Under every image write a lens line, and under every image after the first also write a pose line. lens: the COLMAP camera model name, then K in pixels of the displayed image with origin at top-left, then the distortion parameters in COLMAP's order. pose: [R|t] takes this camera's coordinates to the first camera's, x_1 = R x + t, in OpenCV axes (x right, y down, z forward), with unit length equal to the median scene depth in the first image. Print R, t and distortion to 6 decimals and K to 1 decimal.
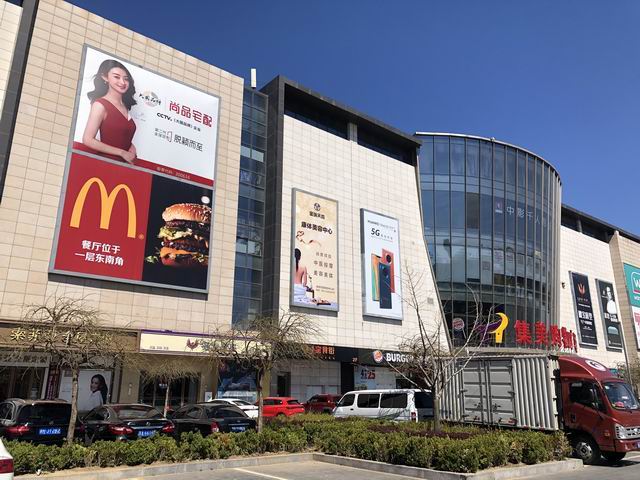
lens RADIAL K [[512.2, 0, 320.0], [0, 512.2, 240.0], [0, 0, 1]] dist [0.070174, -0.094403]
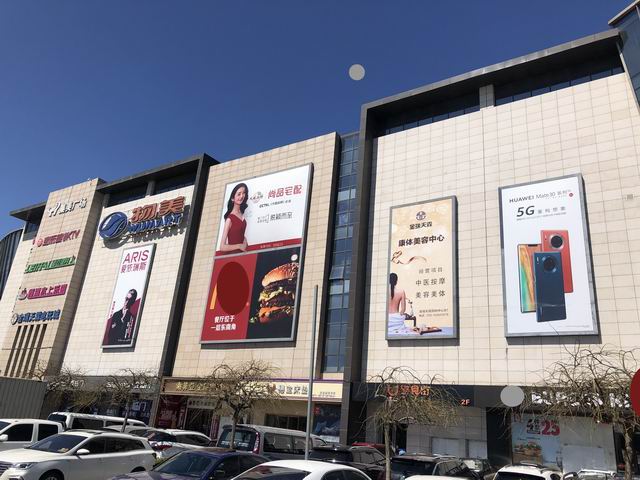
lens RADIAL K [[512.2, 0, 320.0], [0, 512.2, 240.0], [0, 0, 1]] dist [0.070174, -0.094403]
pose [[0.310684, -0.315845, -0.896503, 0.725002], [0.192186, 0.944571, -0.266178, 0.173975], [0.930881, -0.089598, 0.354164, 0.585092]]
